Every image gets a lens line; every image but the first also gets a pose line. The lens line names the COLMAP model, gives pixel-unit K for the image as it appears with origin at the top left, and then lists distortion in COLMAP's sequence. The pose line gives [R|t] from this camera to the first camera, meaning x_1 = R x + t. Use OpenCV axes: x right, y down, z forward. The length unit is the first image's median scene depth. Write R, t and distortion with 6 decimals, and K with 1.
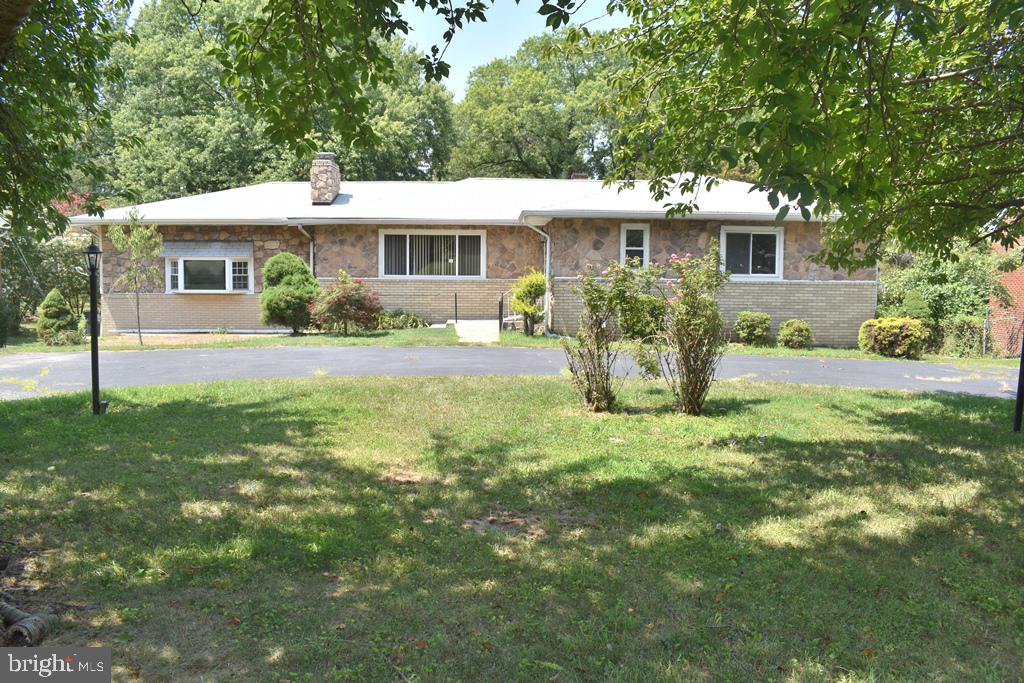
lens RADIAL K [[876.2, 0, 512.0], [0, 876.2, 341.5], [0, 0, 1]] dist [-0.085792, 0.006464]
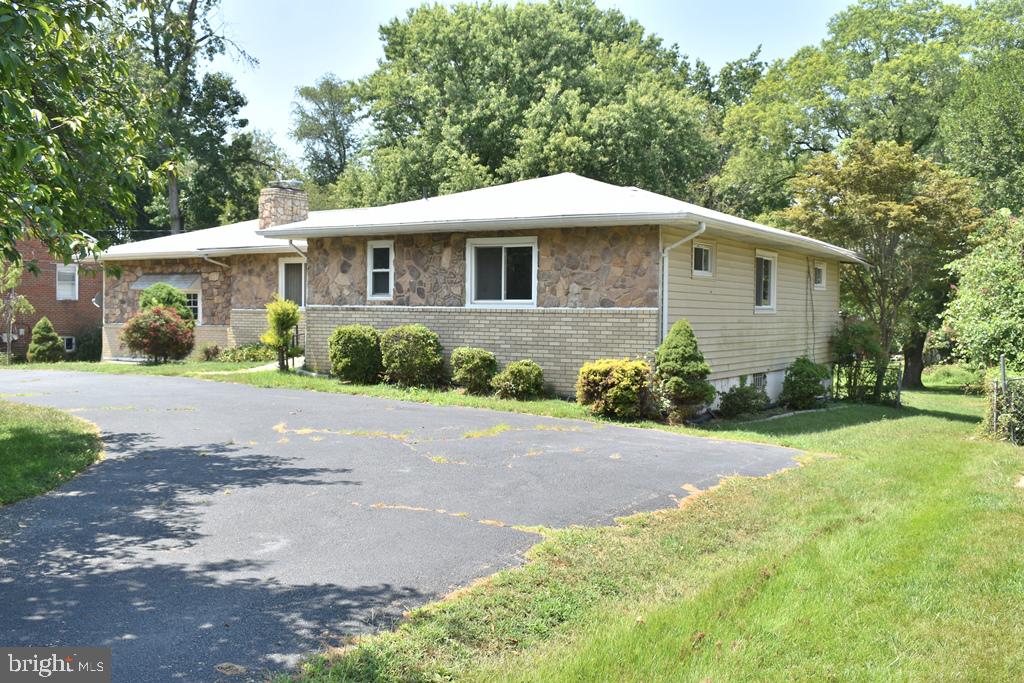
lens RADIAL K [[999.2, 0, 512.0], [0, 999.2, 341.5], [0, 0, 1]] dist [-0.007829, -0.002625]
pose [[0.842758, 0.015523, -0.538069, 0.644528], [-0.046207, 0.997981, -0.043580, -0.002731], [0.536306, 0.061590, 0.841773, 0.229399]]
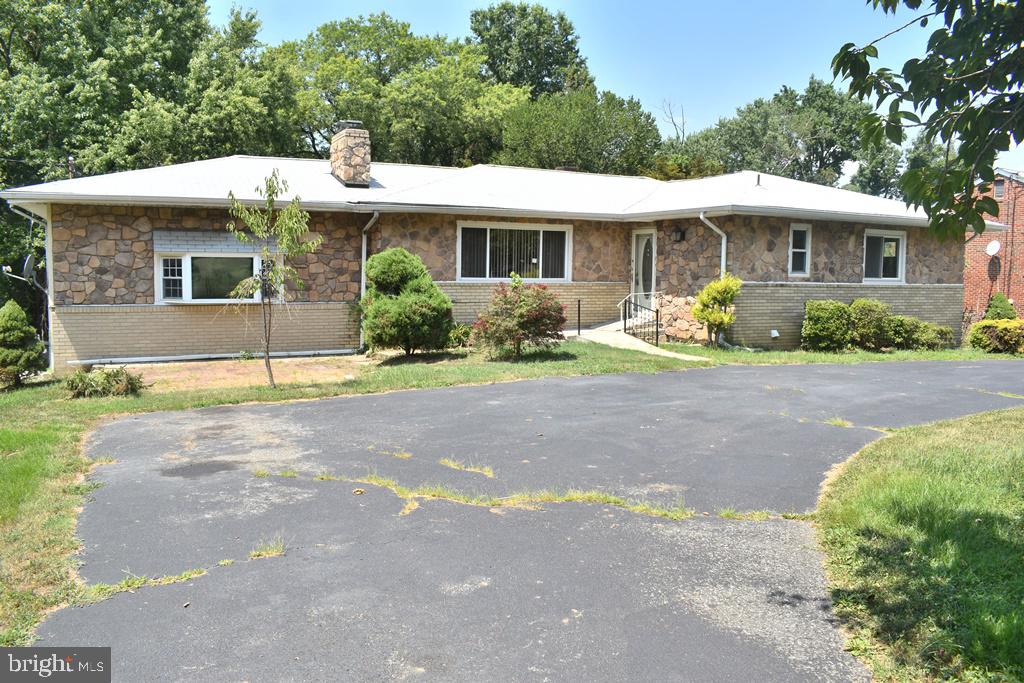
lens RADIAL K [[802.3, 0, 512.0], [0, 802.3, 341.5], [0, 0, 1]] dist [-0.088399, 0.007423]
pose [[0.905000, -0.036381, 0.423853, -0.422449], [0.030866, 0.999326, 0.019871, -0.030441], [-0.424290, -0.004901, 0.905513, 0.310697]]
